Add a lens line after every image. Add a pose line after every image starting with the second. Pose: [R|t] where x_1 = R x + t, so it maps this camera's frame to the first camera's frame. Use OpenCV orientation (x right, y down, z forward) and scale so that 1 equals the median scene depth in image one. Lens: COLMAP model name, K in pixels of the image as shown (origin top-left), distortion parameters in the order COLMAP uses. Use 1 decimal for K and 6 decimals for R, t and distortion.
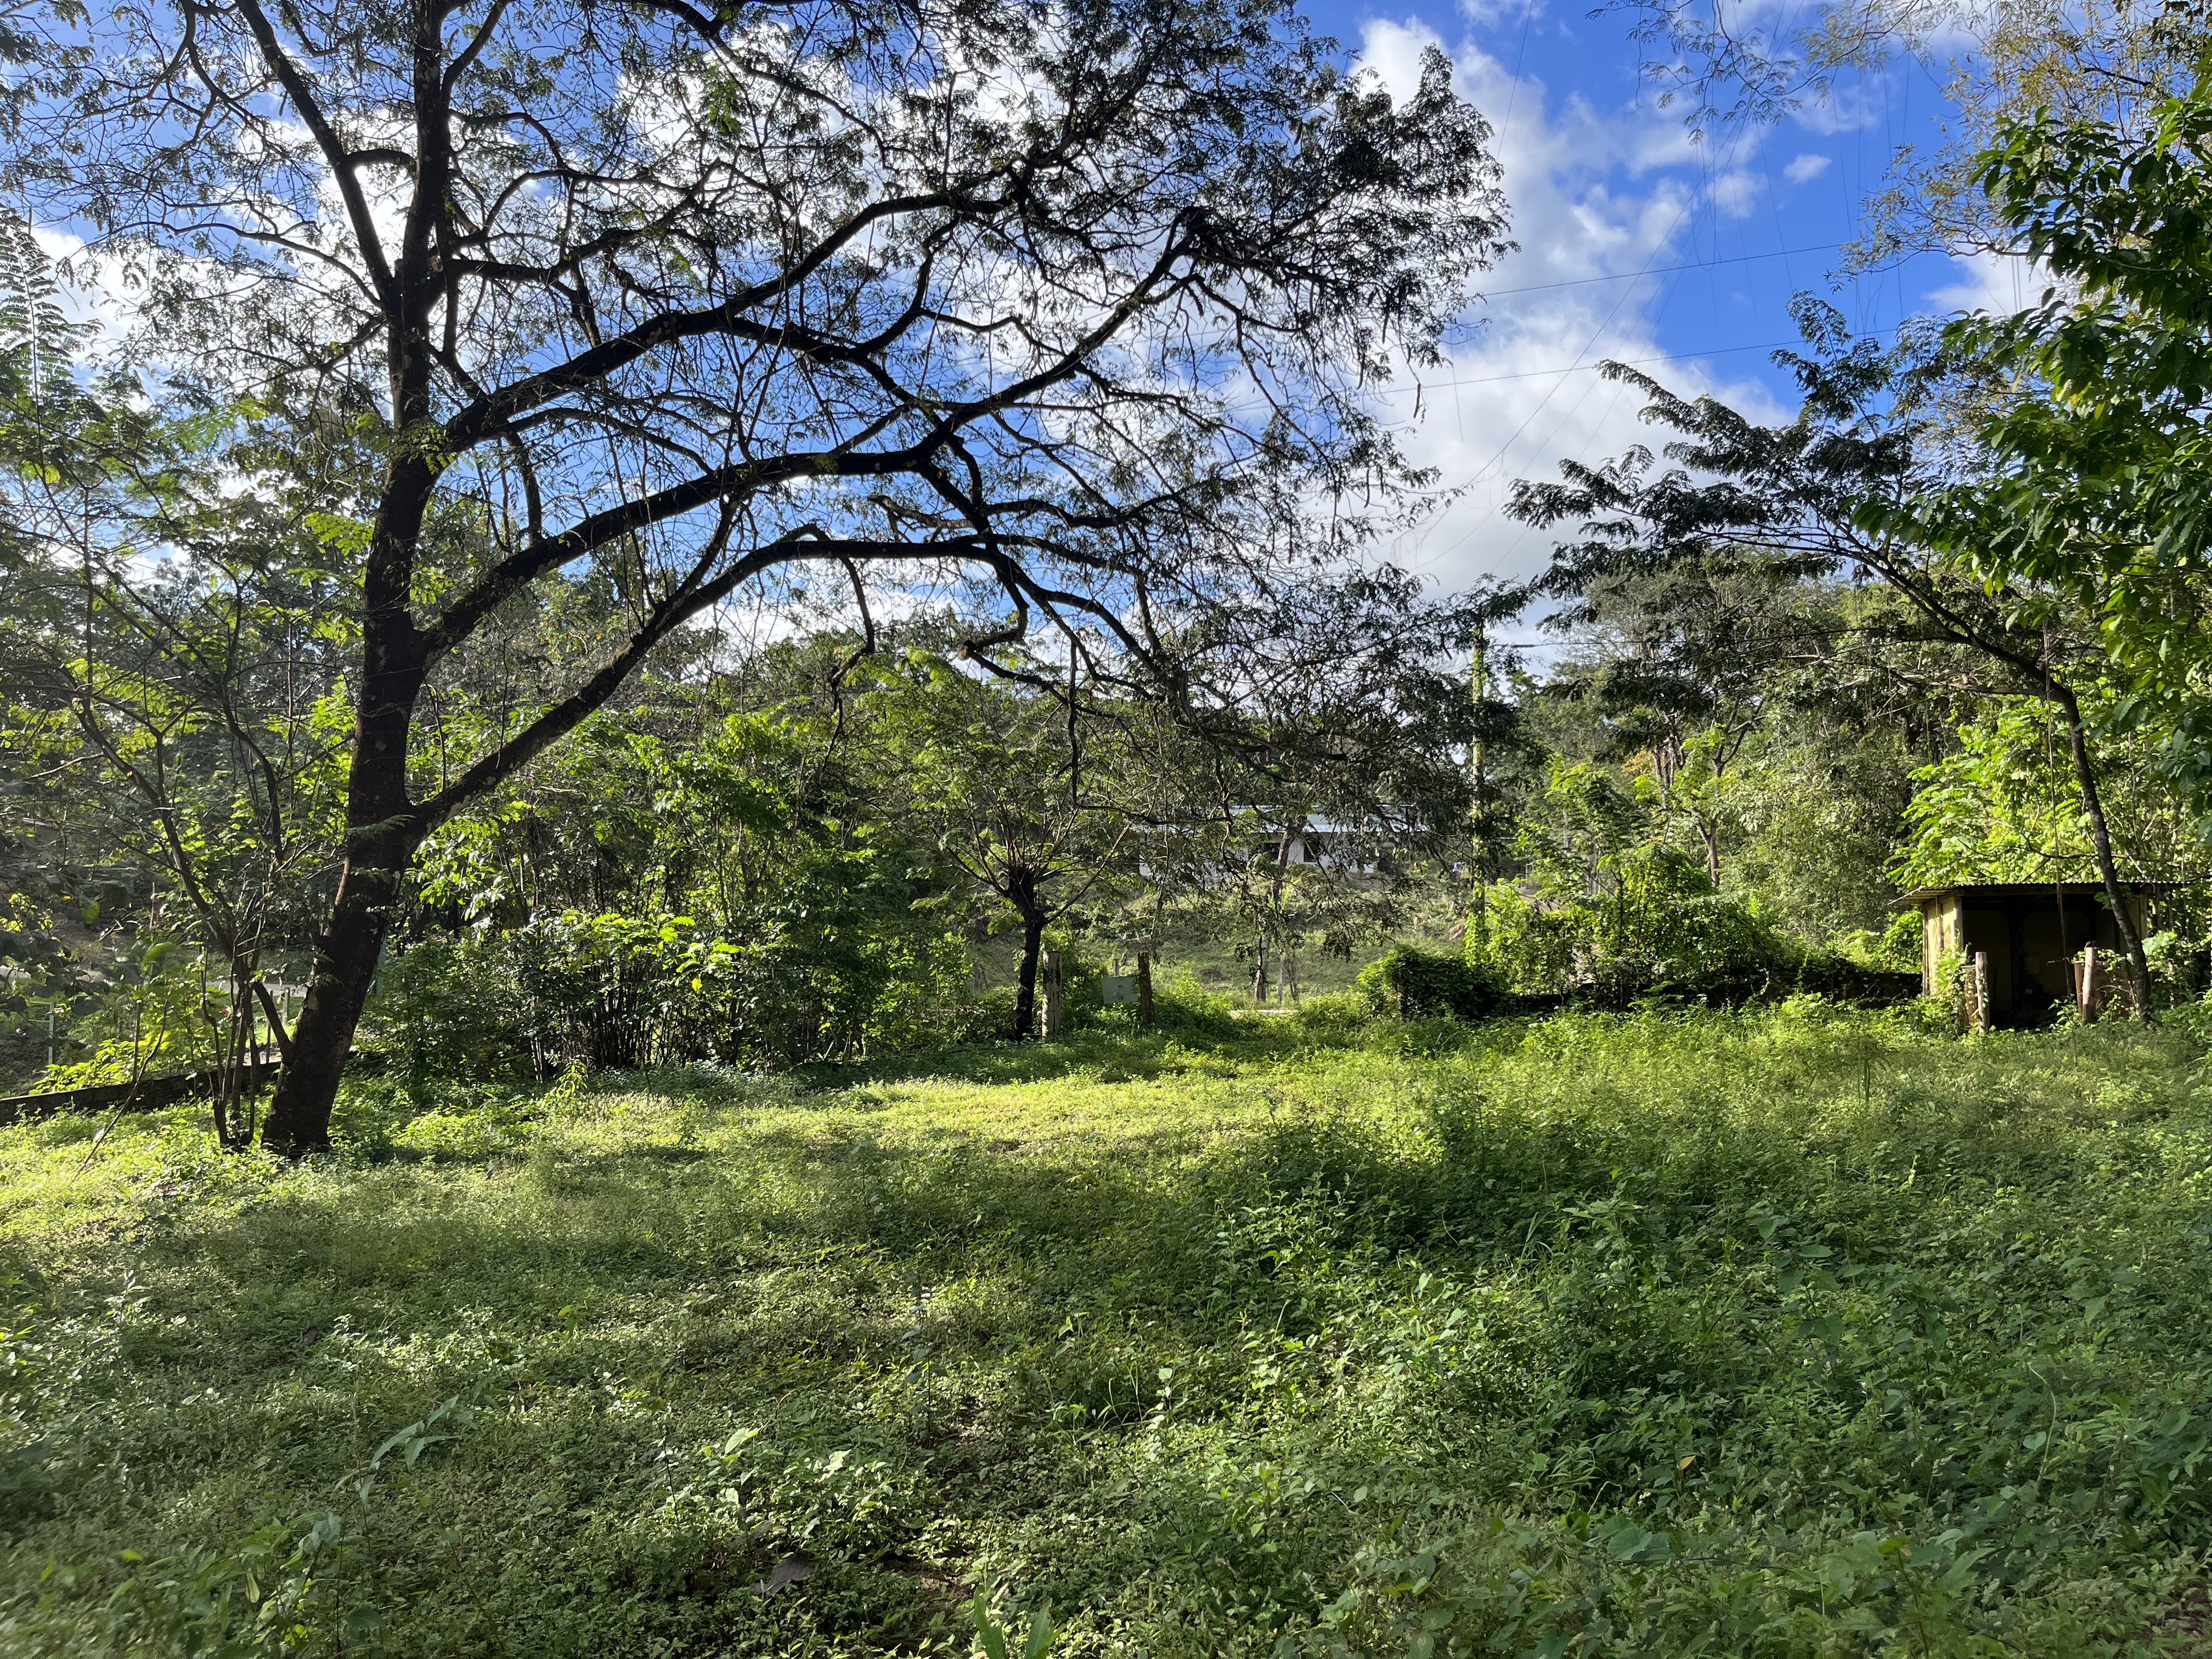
lens RADIAL K [[1701.2, 0, 1101.1], [0, 1701.2, 829.0], [0, 0, 1]] dist [0.052571, -0.090541]
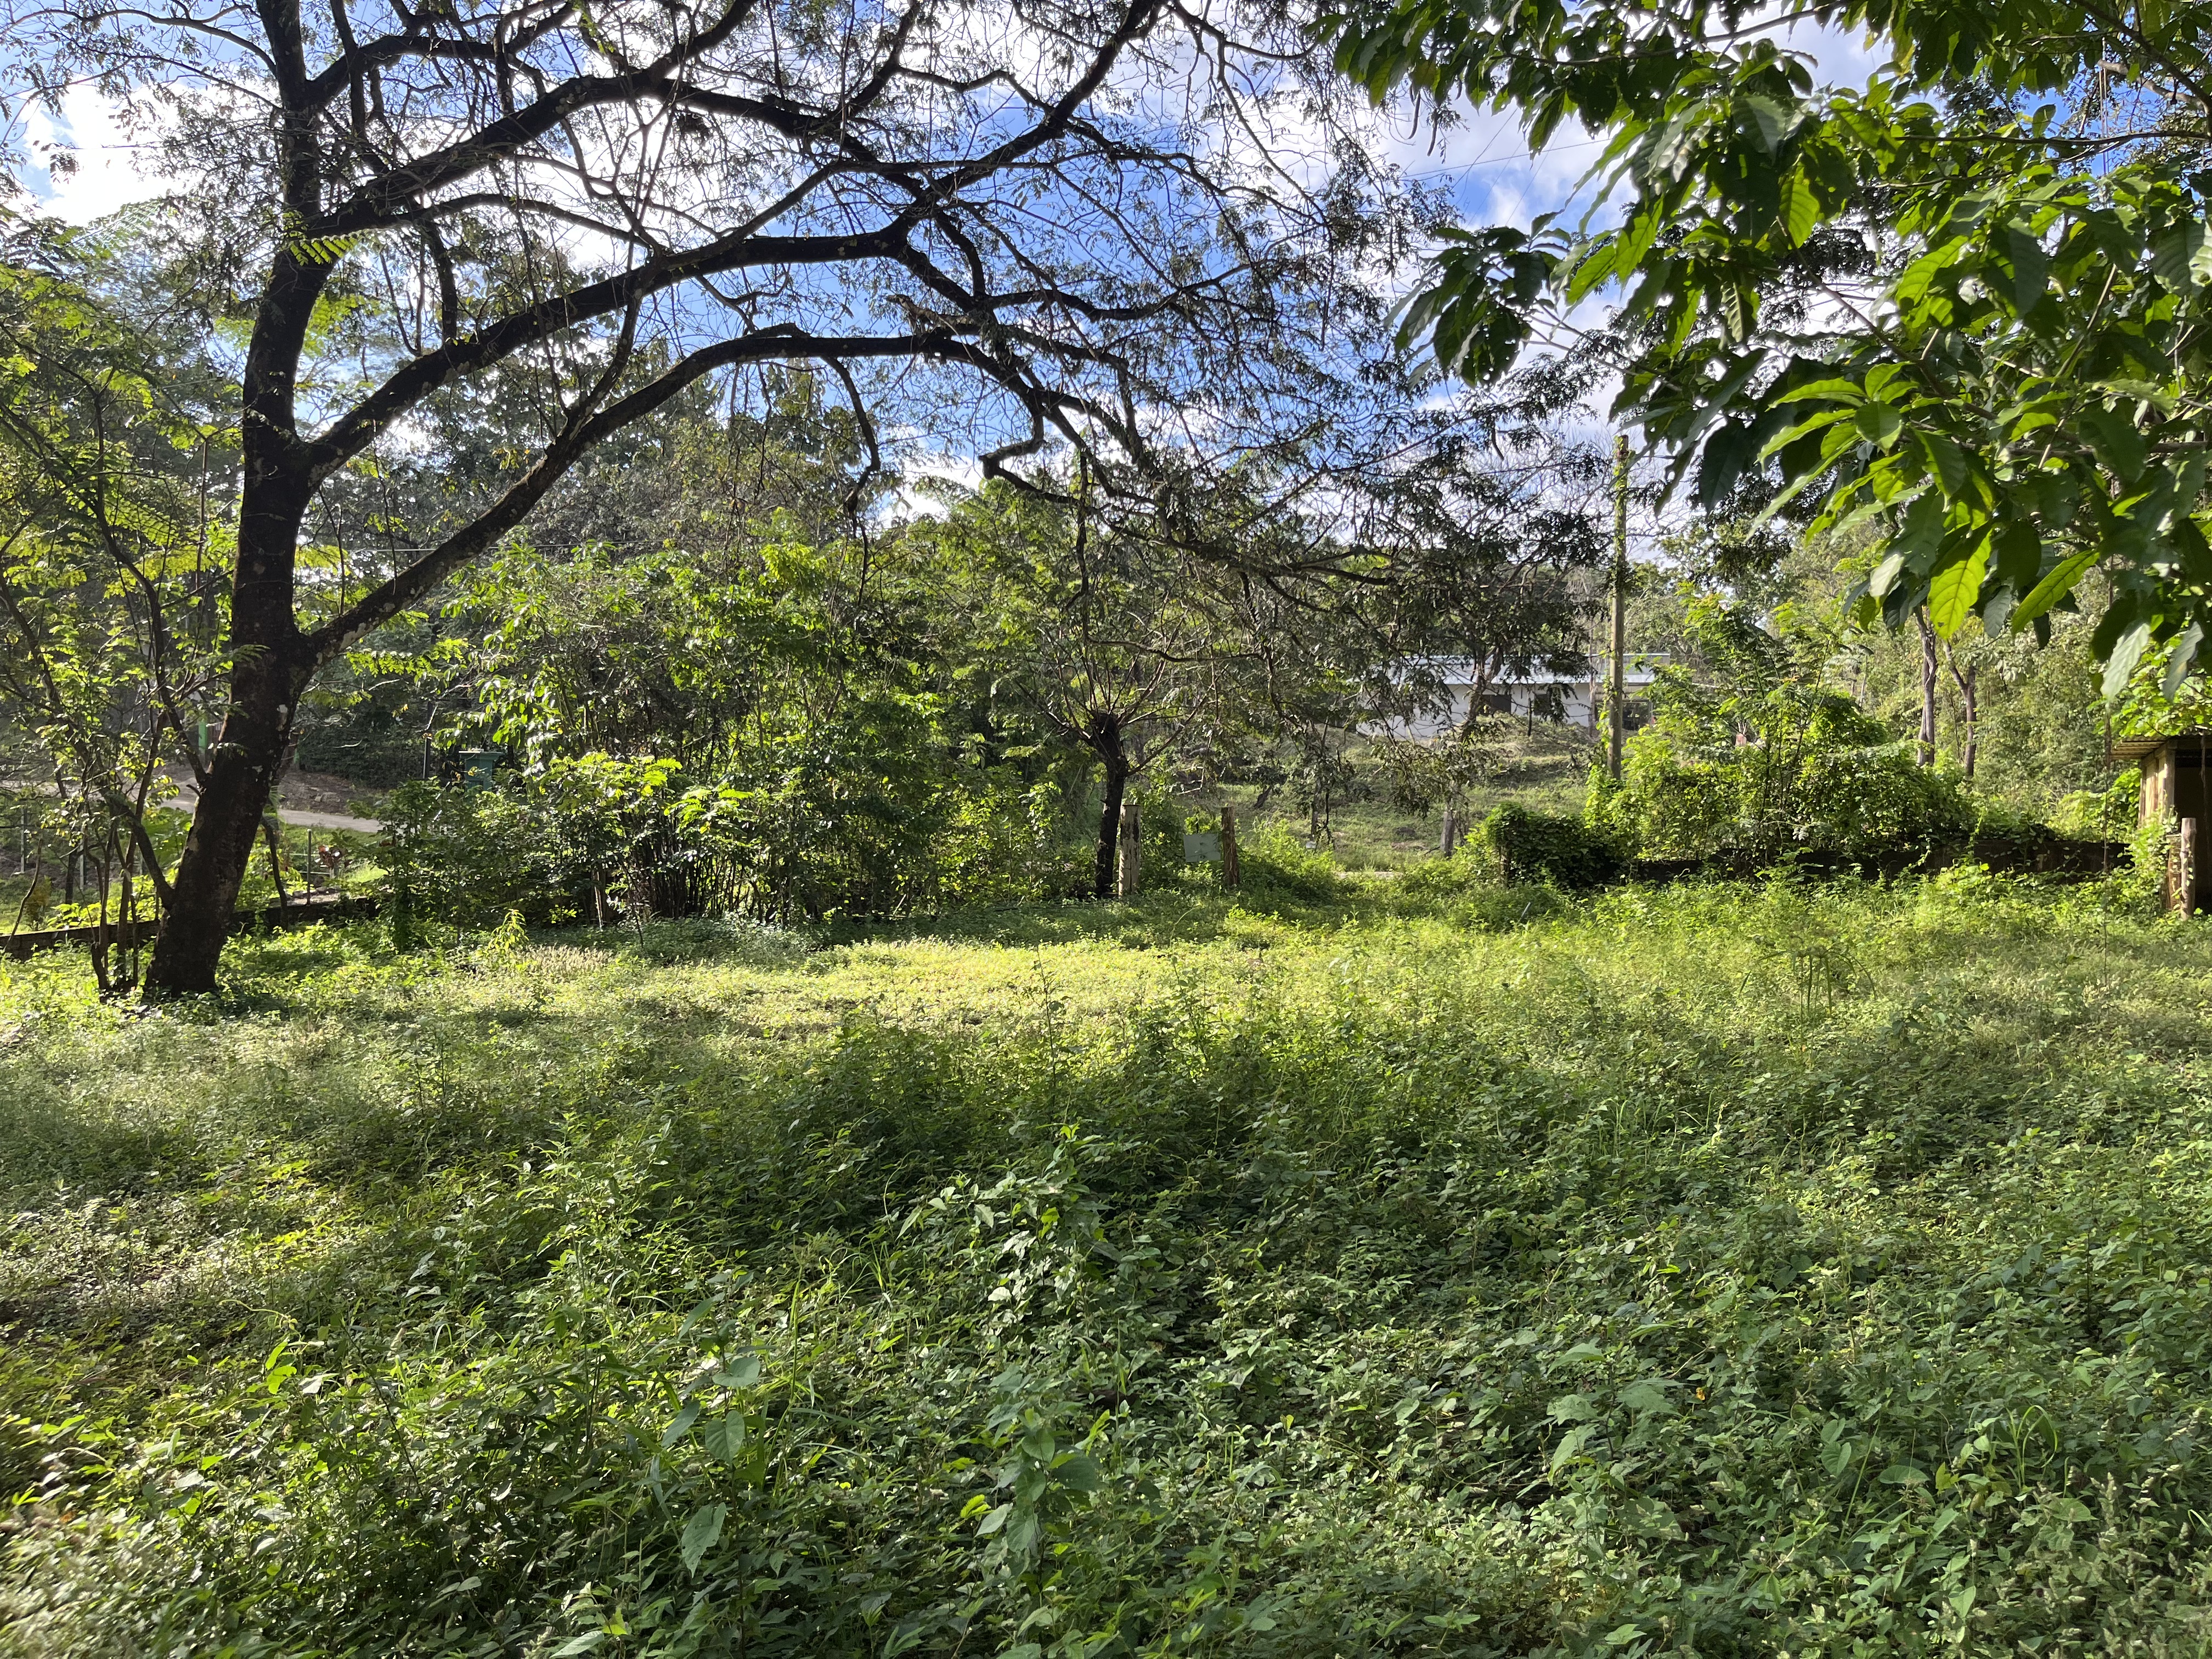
lens RADIAL K [[1701.2, 0, 1116.0], [0, 1701.2, 814.3], [0, 0, 1]] dist [0.052571, -0.090541]
pose [[0.987957, 0.015052, -0.153997, 0.124022], [-0.003264, 0.997063, 0.076516, 0.008286], [0.154696, -0.075092, 0.985104, 0.108591]]
